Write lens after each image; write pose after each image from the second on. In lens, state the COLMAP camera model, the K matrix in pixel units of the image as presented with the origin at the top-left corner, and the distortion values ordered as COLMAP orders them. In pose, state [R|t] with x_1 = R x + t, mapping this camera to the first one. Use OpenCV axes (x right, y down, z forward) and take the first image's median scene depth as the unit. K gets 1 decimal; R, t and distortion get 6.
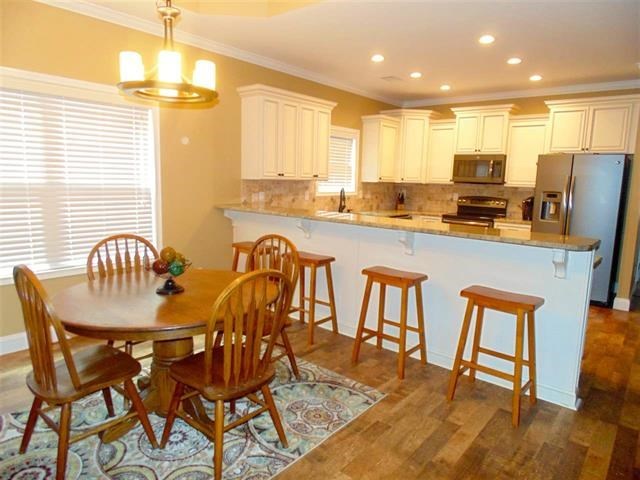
lens RADIAL K [[425.7, 0, 317.1], [0, 425.7, 237.9], [0, 0, 1]] dist [-0.019825, 0.003926]
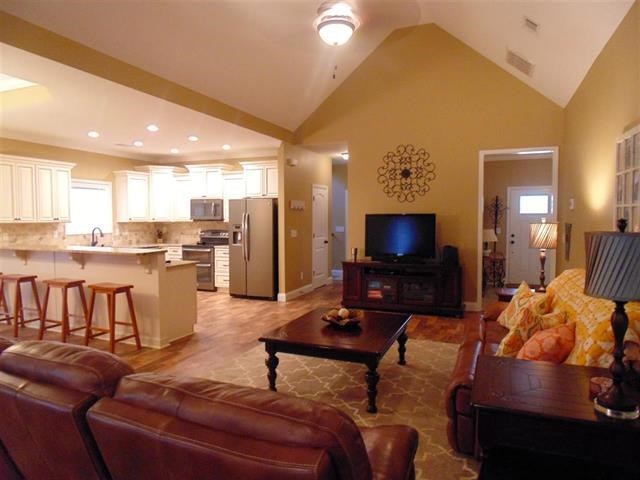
lens RADIAL K [[425.7, 0, 319.0], [0, 425.7, 237.3], [0, 0, 1]] dist [-0.019825, 0.003926]
pose [[0.952649, -0.042905, 0.301030, 0.322262], [0.069990, 0.994353, -0.079771, 0.059837], [-0.295908, 0.097063, 0.950272, -0.398259]]
